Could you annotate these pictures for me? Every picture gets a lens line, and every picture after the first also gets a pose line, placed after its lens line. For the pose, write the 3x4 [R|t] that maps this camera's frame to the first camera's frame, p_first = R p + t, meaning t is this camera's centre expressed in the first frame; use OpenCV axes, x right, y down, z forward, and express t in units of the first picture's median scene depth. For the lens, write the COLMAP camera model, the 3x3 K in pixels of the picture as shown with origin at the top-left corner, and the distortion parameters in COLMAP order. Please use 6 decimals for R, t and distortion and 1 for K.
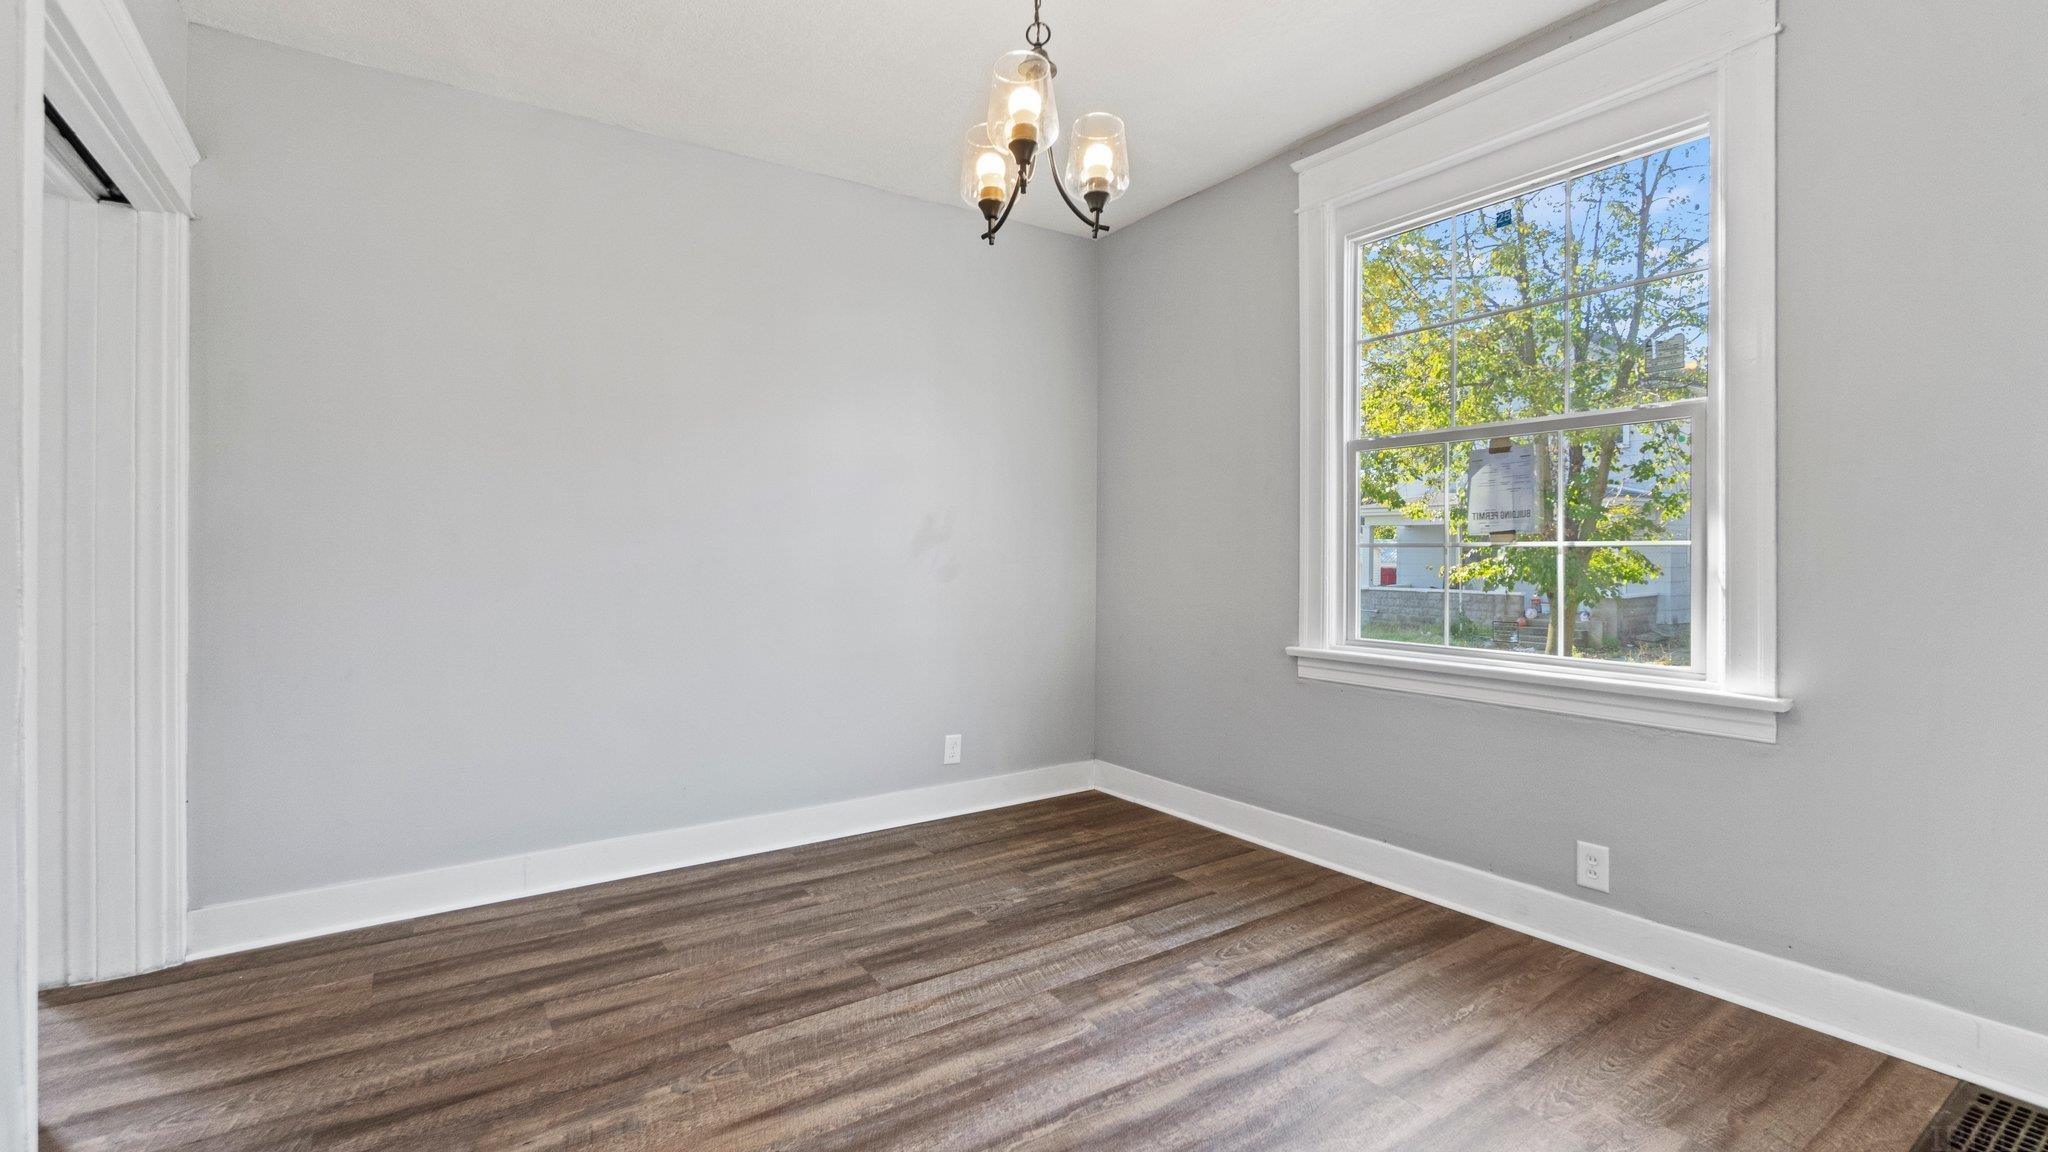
lens RADIAL K [[893.3, 0, 1017.7], [0, 893.3, 586.7], [0, 0, 1]] dist [-0.003281, -0.000385]
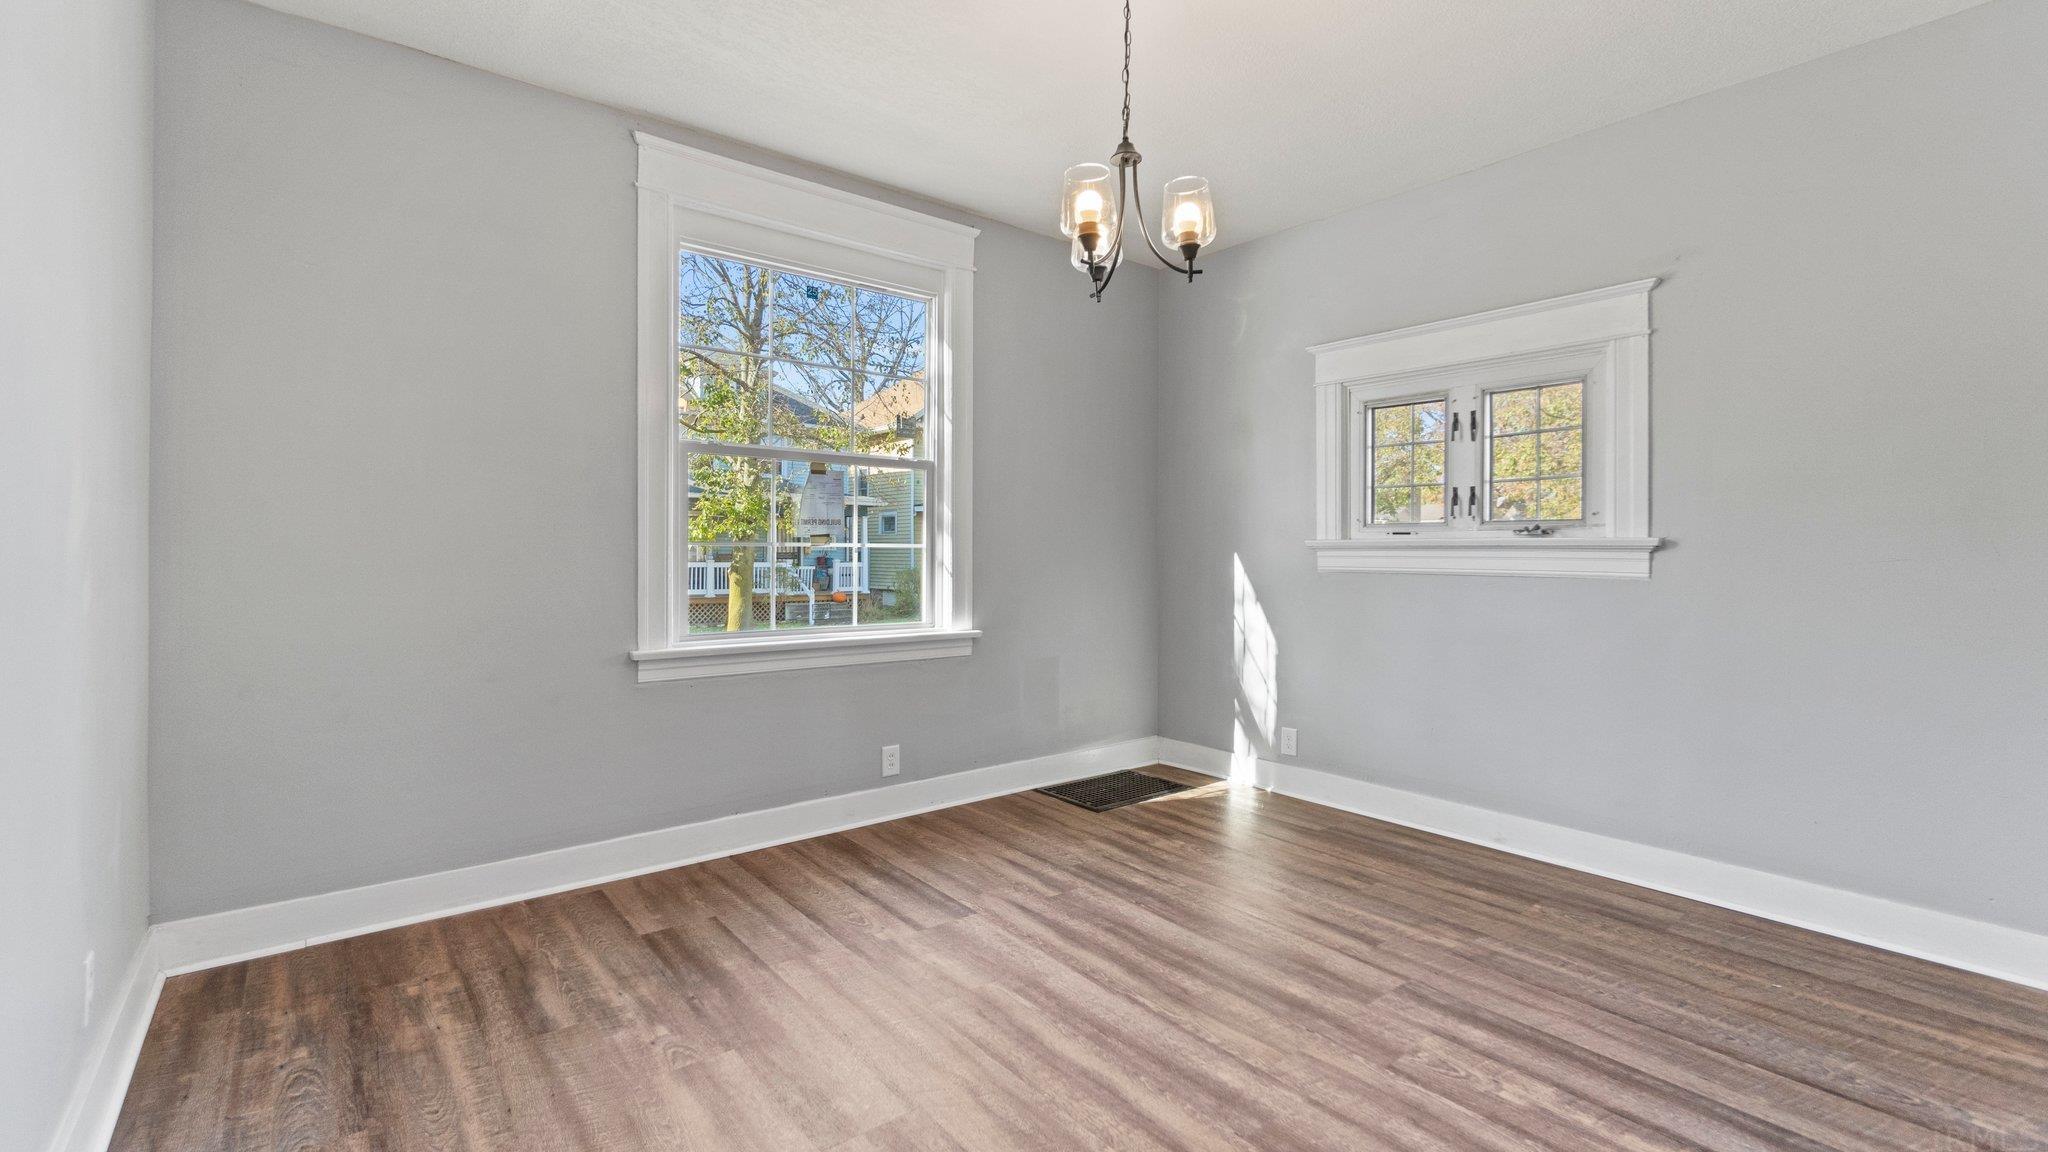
lens RADIAL K [[893.3, 0, 1017.7], [0, 893.3, 586.7], [0, 0, 1]] dist [-0.003281, -0.000385]
pose [[-0.073957, -0.040275, 0.996448, -0.776912], [0.031231, 0.998601, 0.042680, -0.032871], [-0.996772, 0.034276, -0.072596, 0.805272]]
